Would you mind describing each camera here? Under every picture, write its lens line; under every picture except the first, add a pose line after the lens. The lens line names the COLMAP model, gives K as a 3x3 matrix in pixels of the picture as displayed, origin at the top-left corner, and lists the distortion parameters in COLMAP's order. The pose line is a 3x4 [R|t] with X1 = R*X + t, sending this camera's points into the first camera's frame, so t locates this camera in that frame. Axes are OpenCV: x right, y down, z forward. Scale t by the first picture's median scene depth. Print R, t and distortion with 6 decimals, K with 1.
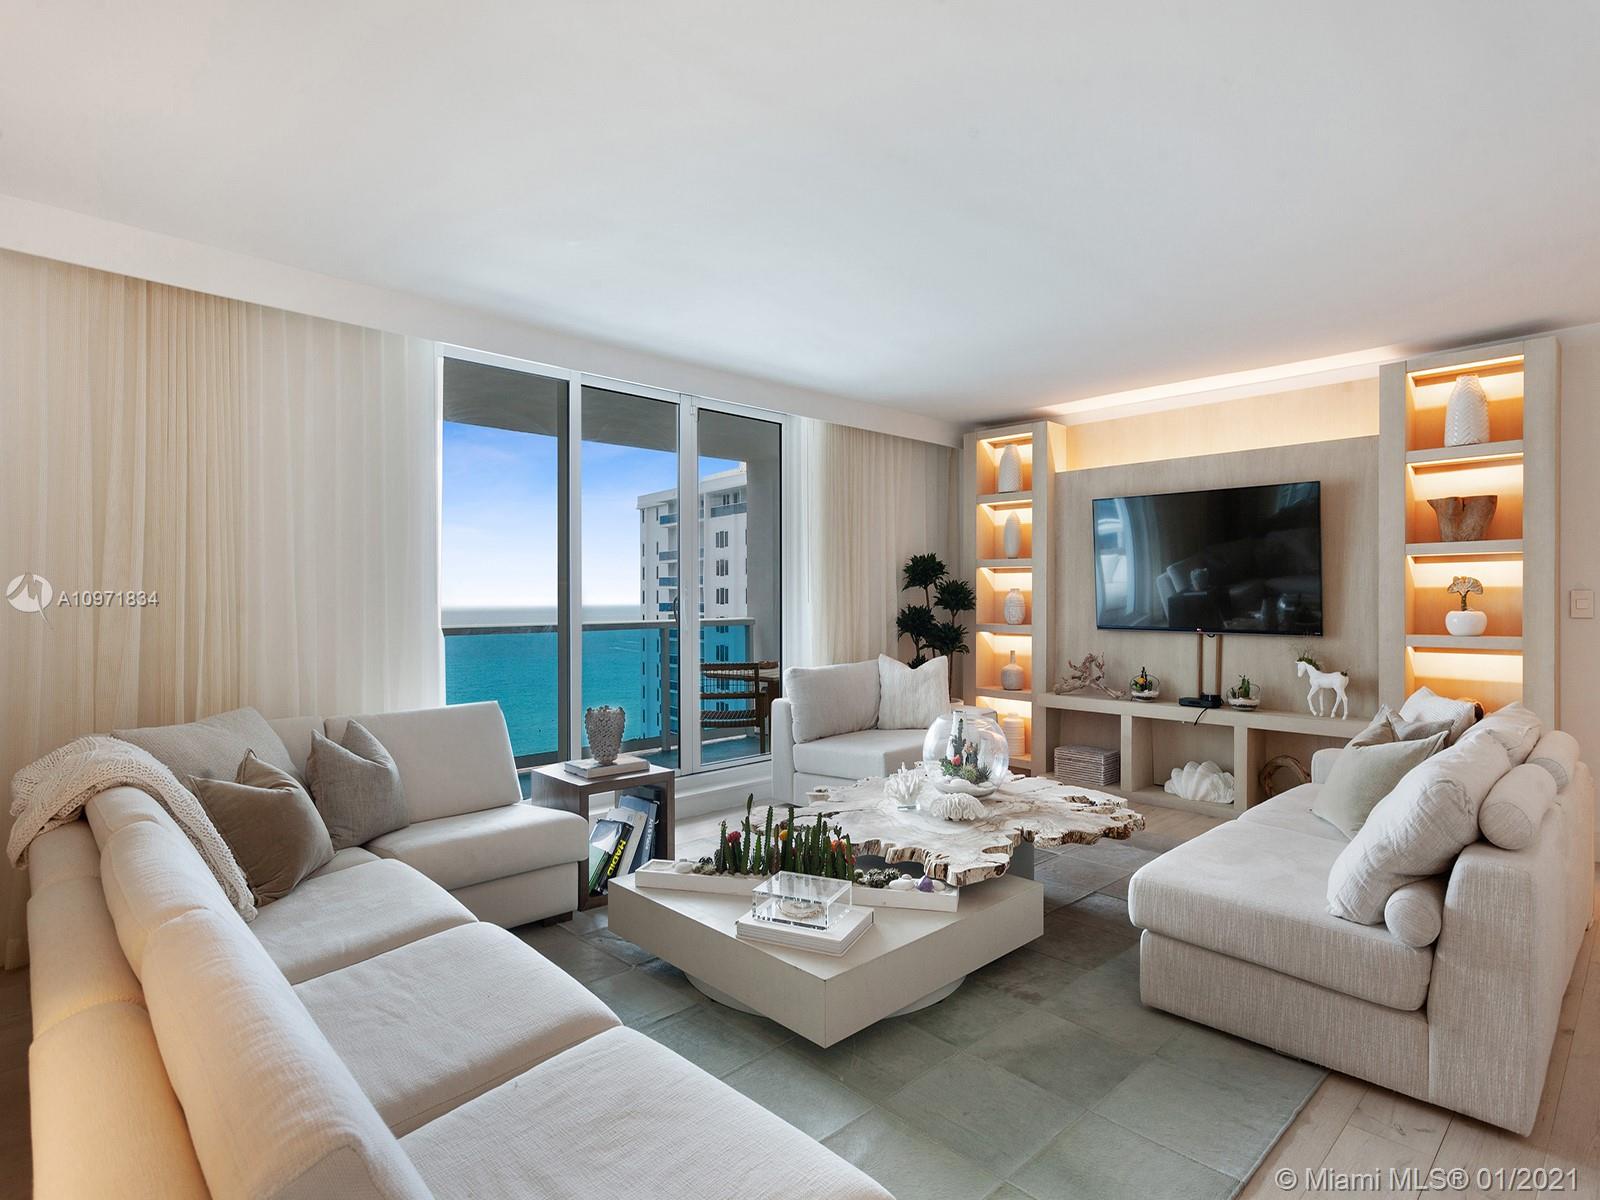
lens RADIAL K [[834.8, 0, 804.3], [0, 834.8, 591.2], [0, 0, 1]] dist [0.000035, 0.000204]
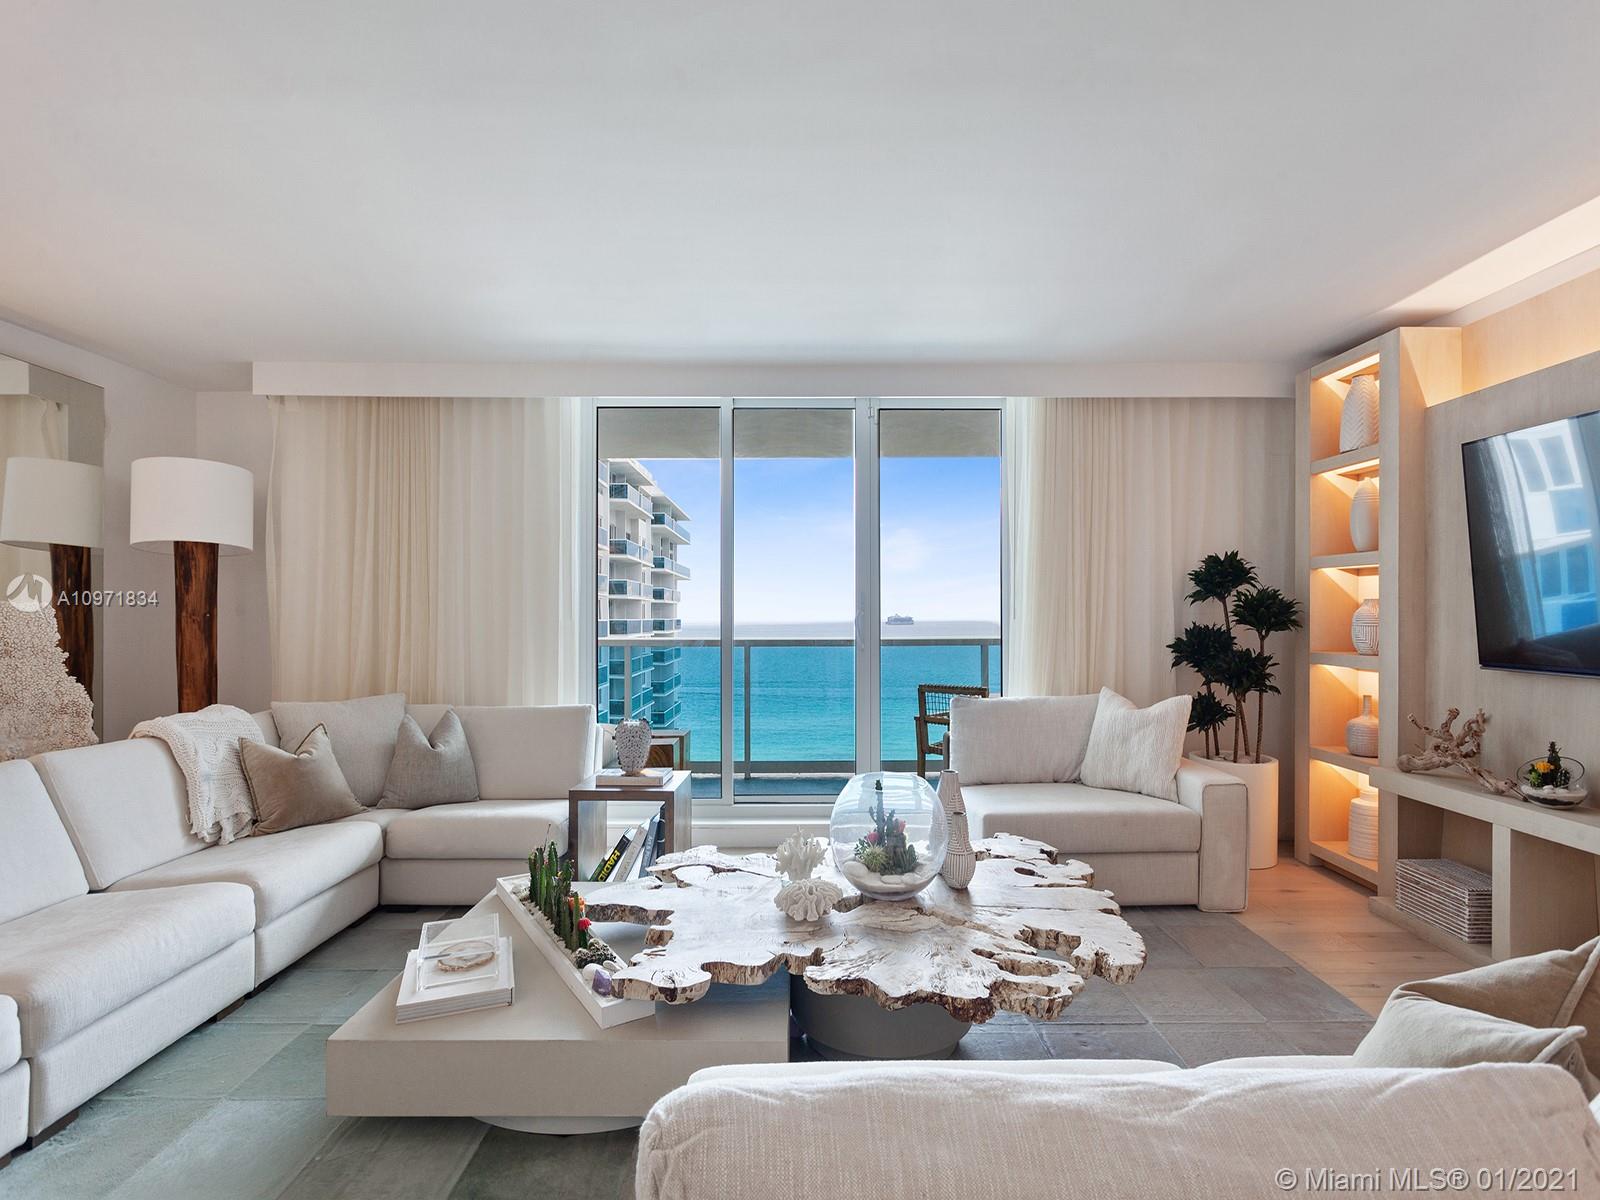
lens RADIAL K [[778.2, 0, 811.2], [0, 778.2, 613.3], [0, 0, 1]] dist [-0.001317, -0.000682]
pose [[0.728368, -0.000663, -0.685186, 0.364052], [0.006757, 0.999958, 0.006215, 0.001111], [0.685153, -0.009156, 0.728341, 0.279741]]
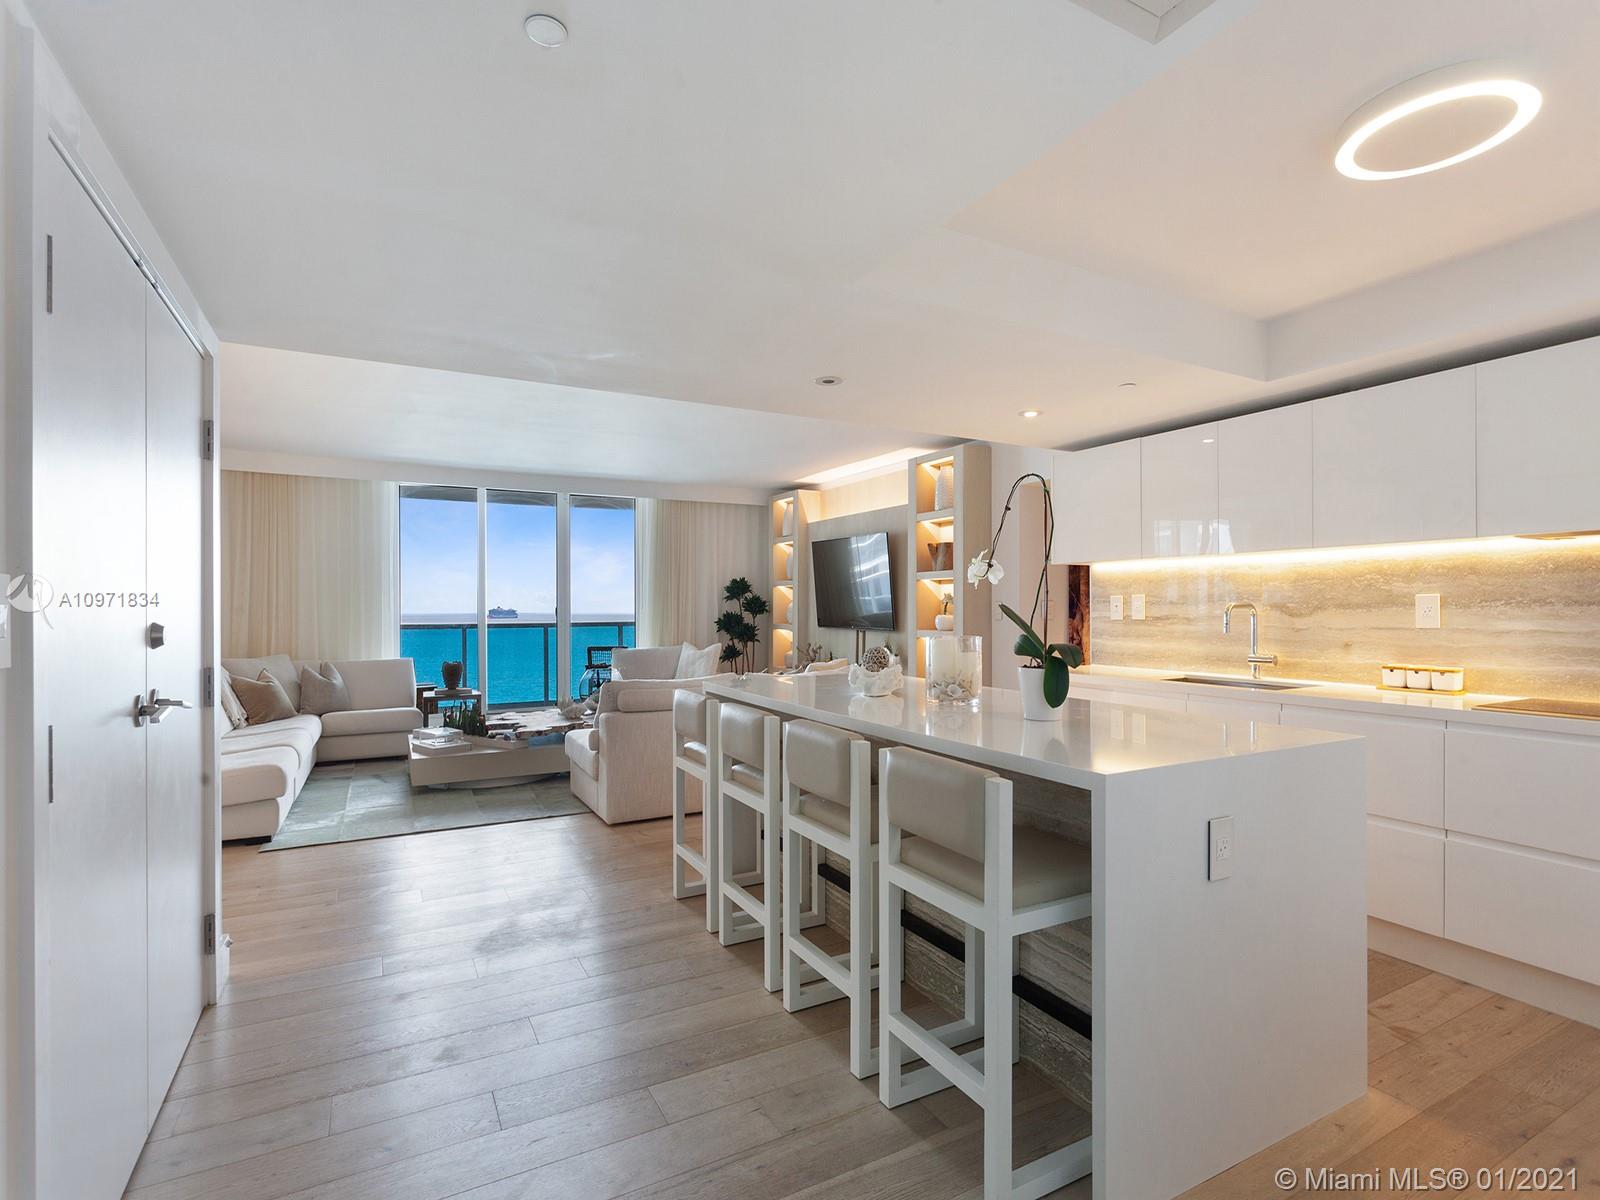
lens RADIAL K [[778.2, 0, 803.7], [0, 778.2, 605.5], [0, 0, 1]] dist [-0.001317, -0.000682]
pose [[0.963774, -0.001255, -0.266718, 0.672983], [0.003537, 0.999961, 0.008075, -0.005295], [0.266697, -0.008726, 0.963741, -0.361654]]
